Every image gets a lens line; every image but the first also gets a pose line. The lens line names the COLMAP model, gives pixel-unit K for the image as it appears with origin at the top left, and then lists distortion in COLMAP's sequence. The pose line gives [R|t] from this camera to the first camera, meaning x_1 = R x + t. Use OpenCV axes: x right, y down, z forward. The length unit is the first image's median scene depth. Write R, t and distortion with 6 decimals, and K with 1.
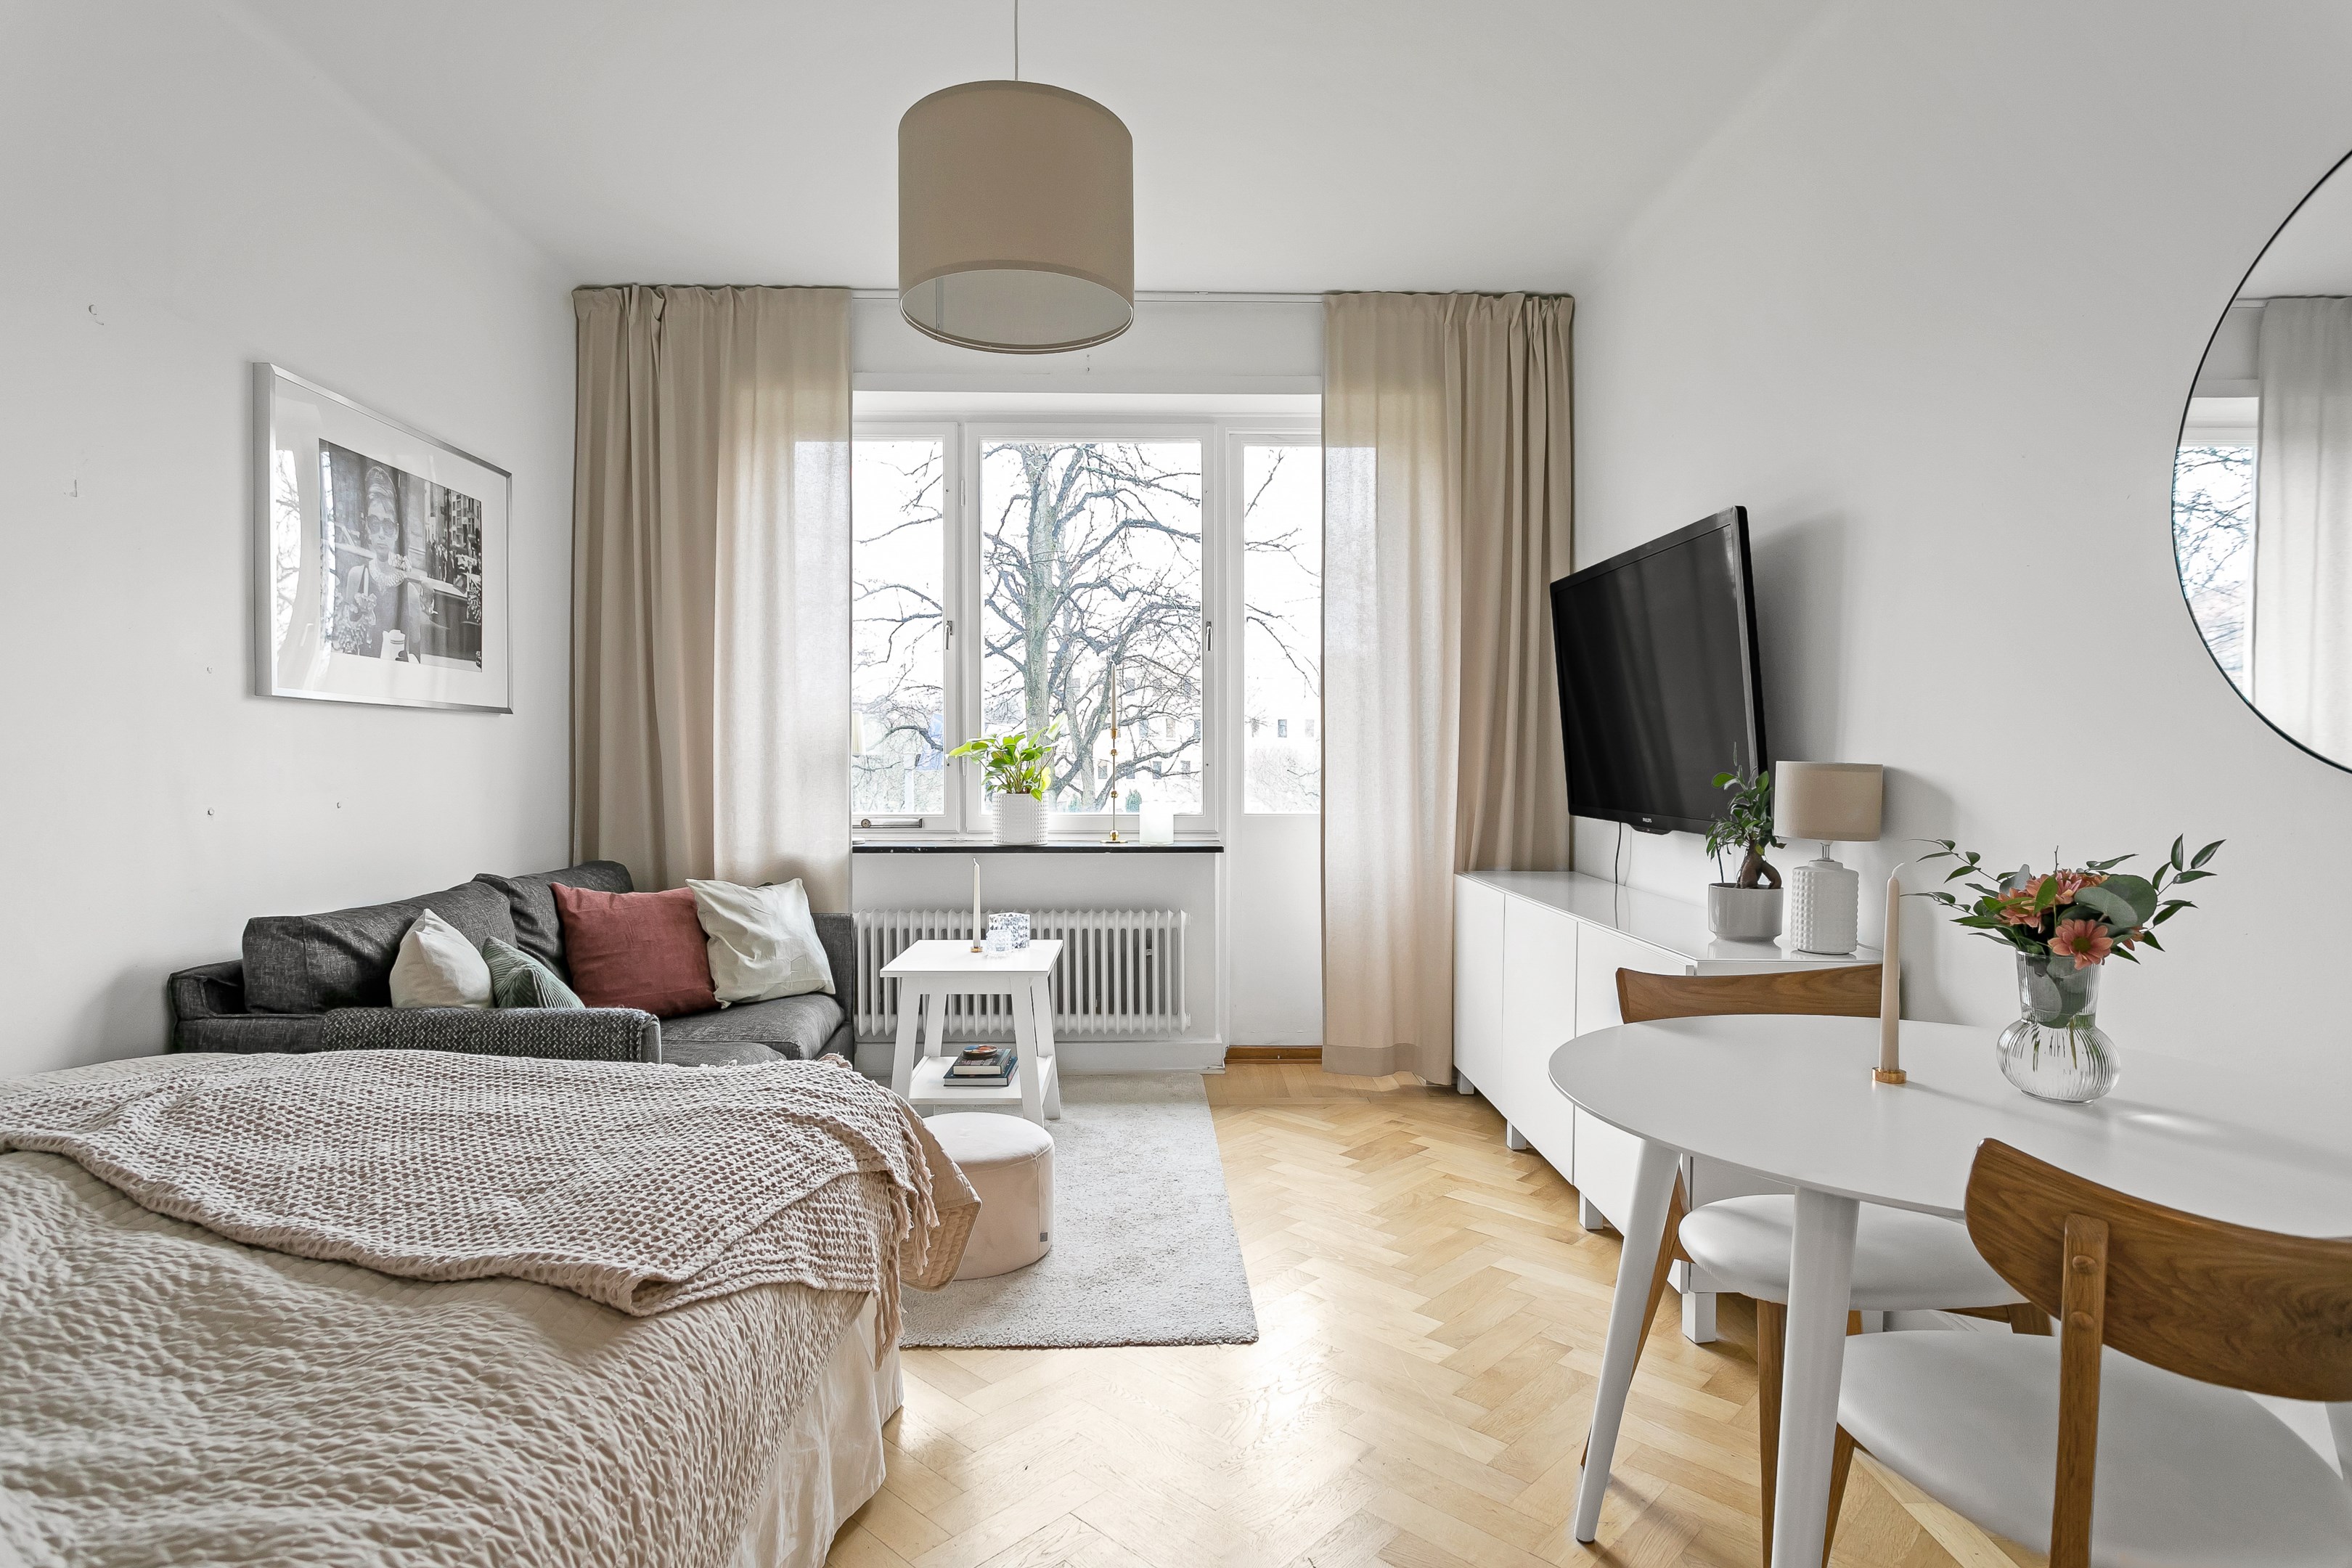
lens RADIAL K [[1302.4, 0, 1186.9], [0, 1302.4, 776.3], [0, 0, 1]] dist [-0.002823, 0.000869]
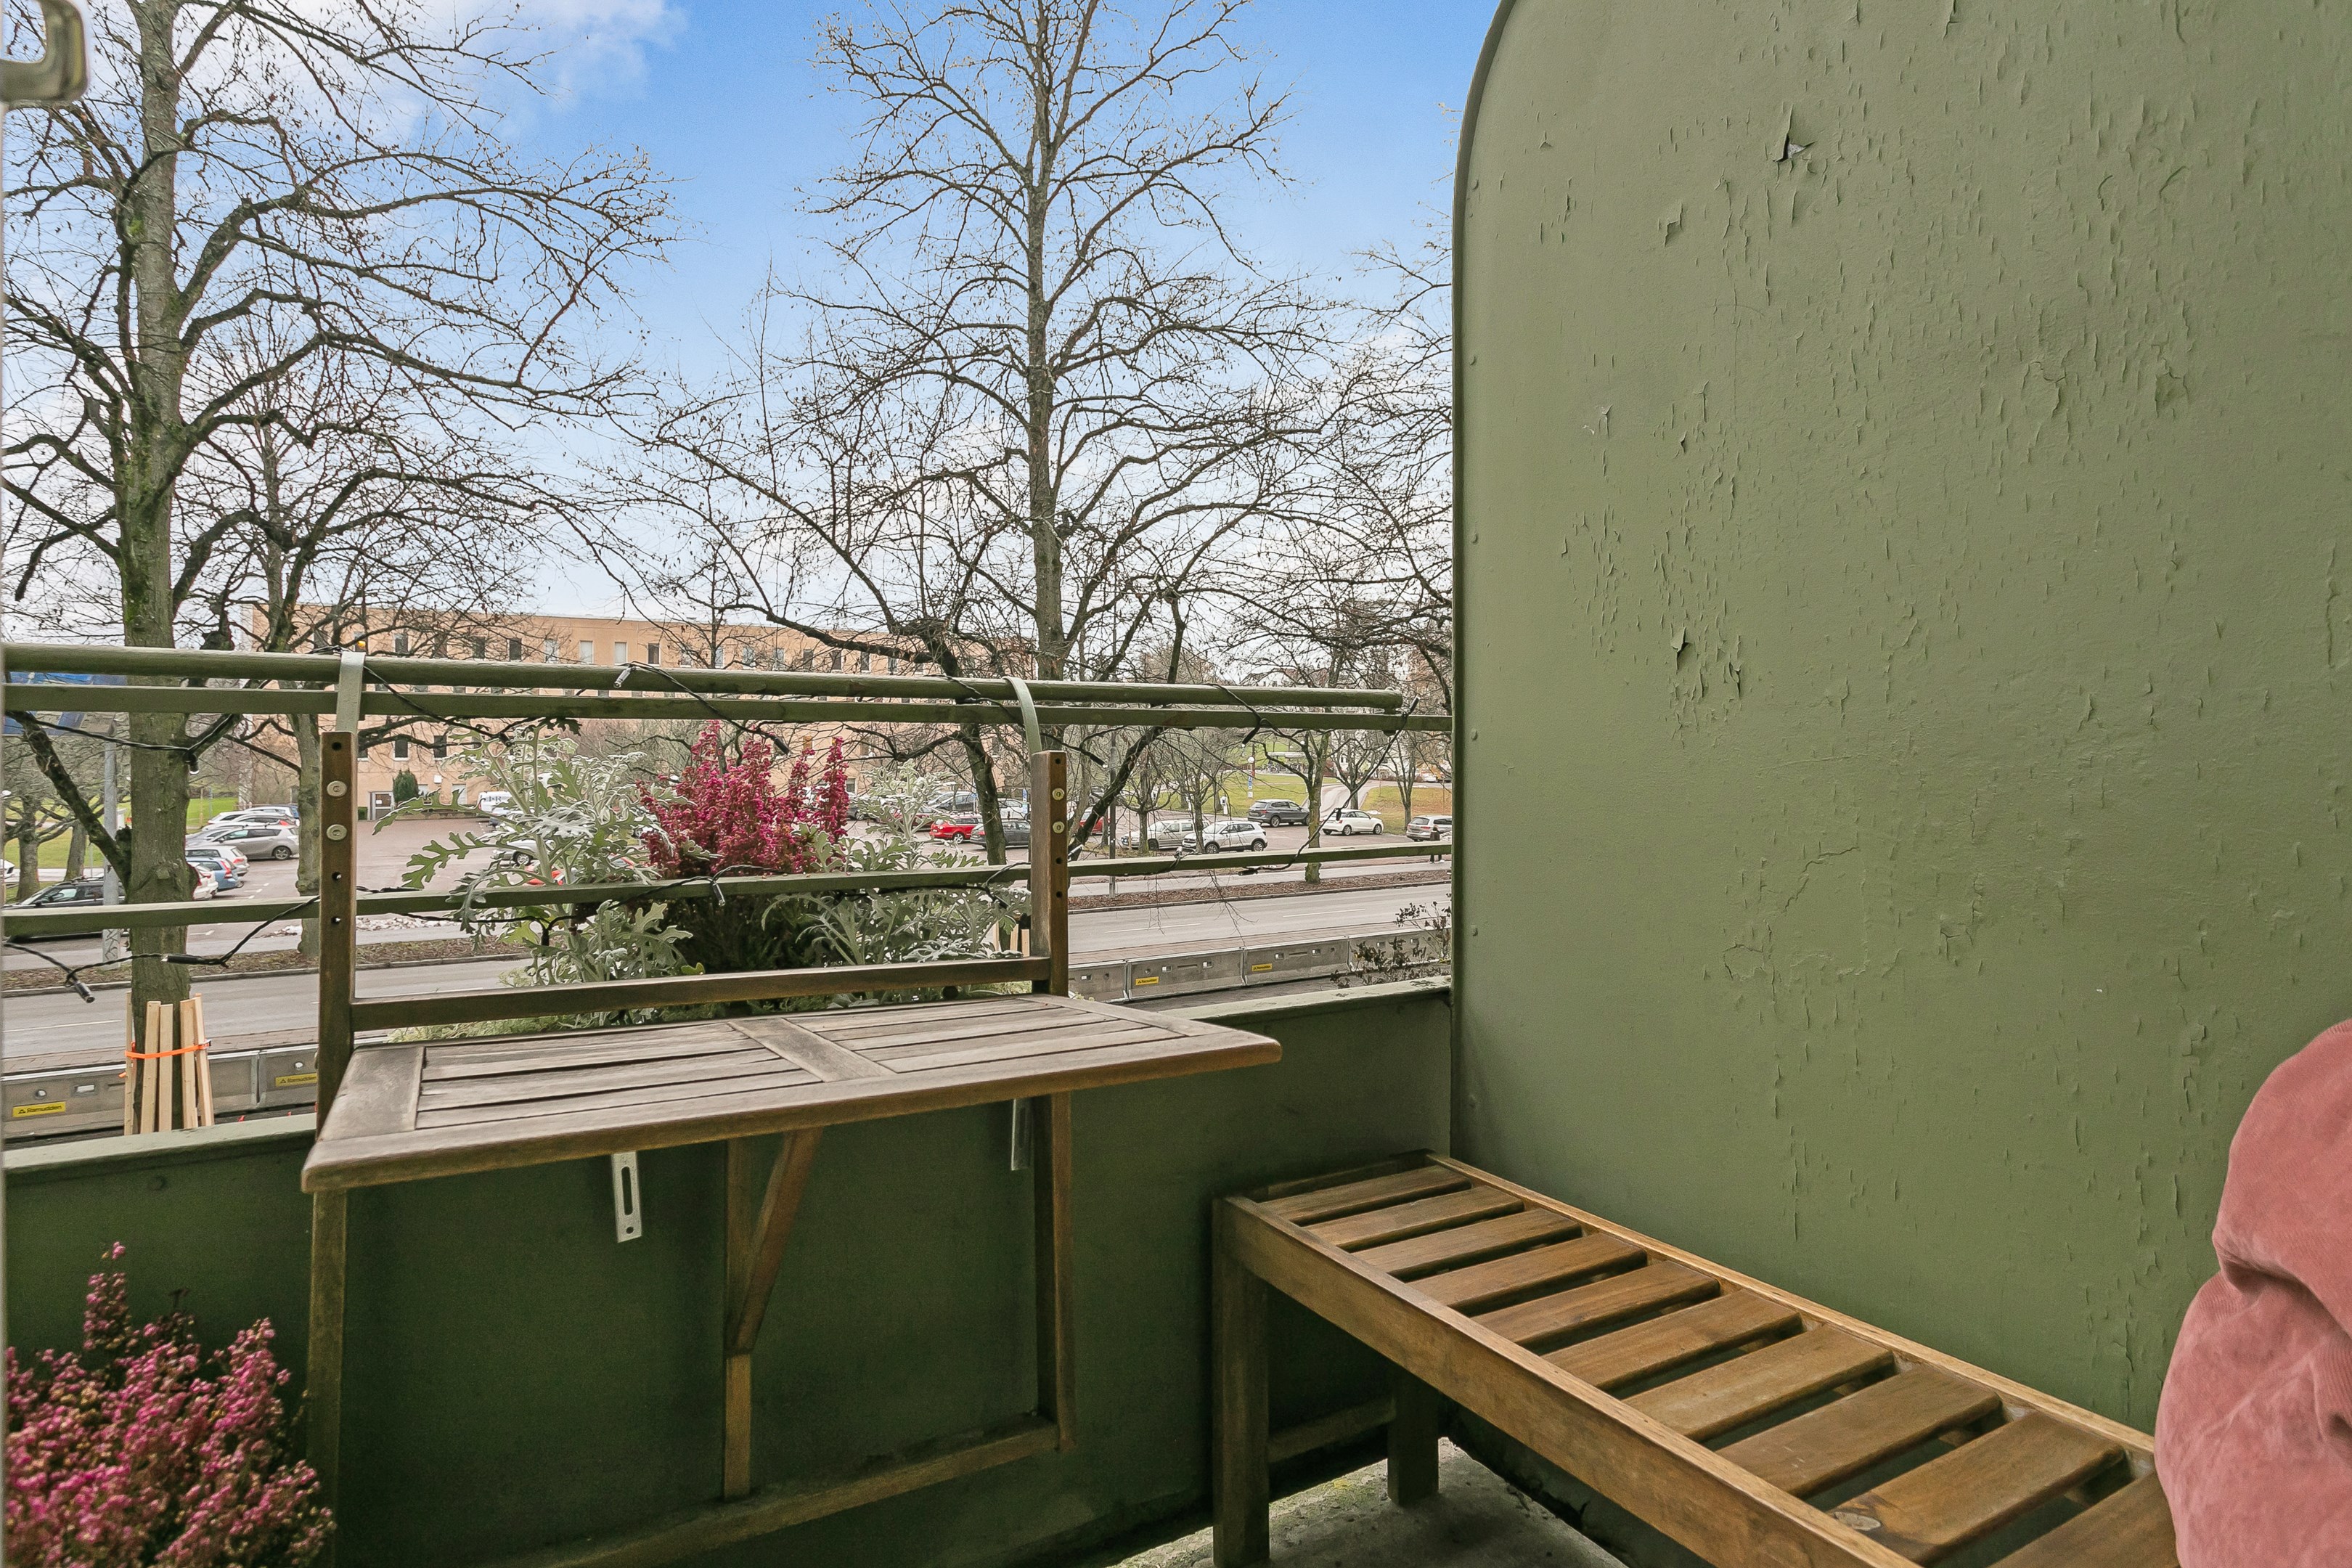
lens RADIAL K [[1256.1, 0, 1169.4], [0, 1256.1, 743.8], [0, 0, 1]] dist [-0.011429, 0.007624]
pose [[0.880451, 0.005551, 0.474105, 0.137467], [0.001255, 0.999901, -0.014039, 0.068117], [-0.474136, 0.012955, 0.880356, 1.268327]]
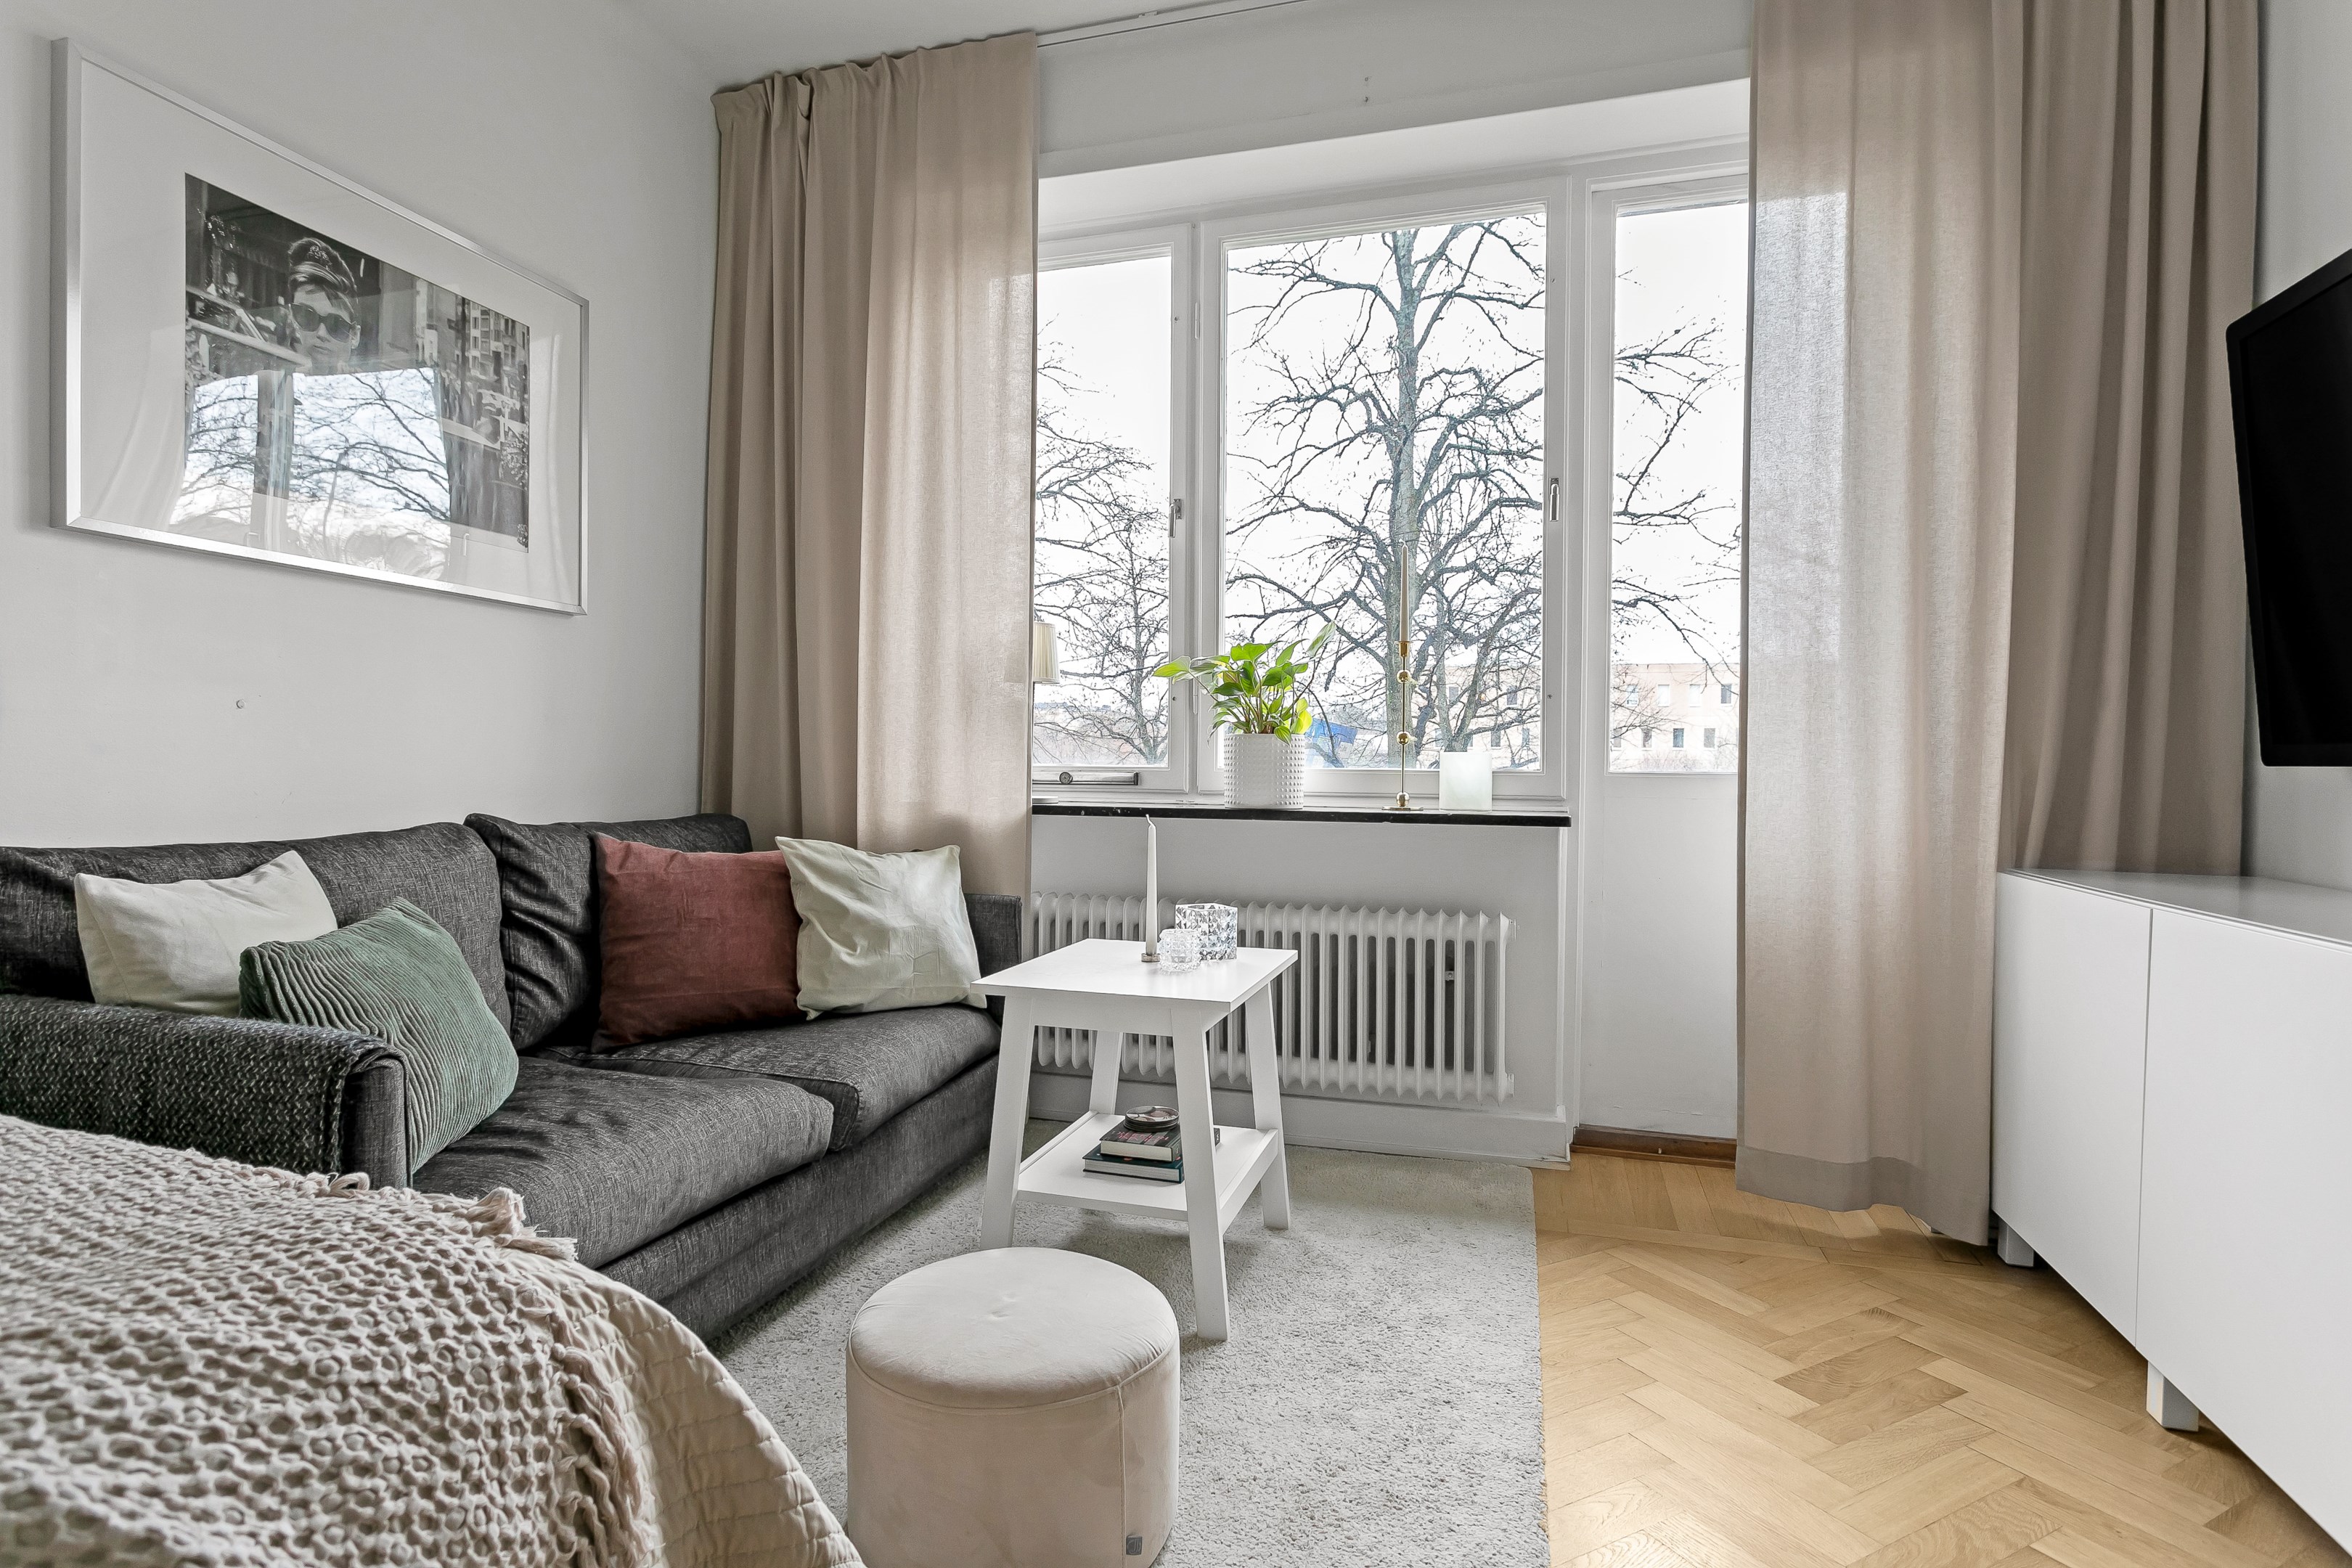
lens RADIAL K [[1256.1, 0, 1141.3], [0, 1256.1, 787.2], [0, 0, 1]] dist [-0.011429, 0.007624]
pose [[0.945669, 0.014669, -0.324799, 0.028674], [-0.014357, 0.999891, 0.003357, 0.040709], [0.324813, 0.001488, 0.945777, 0.356753]]
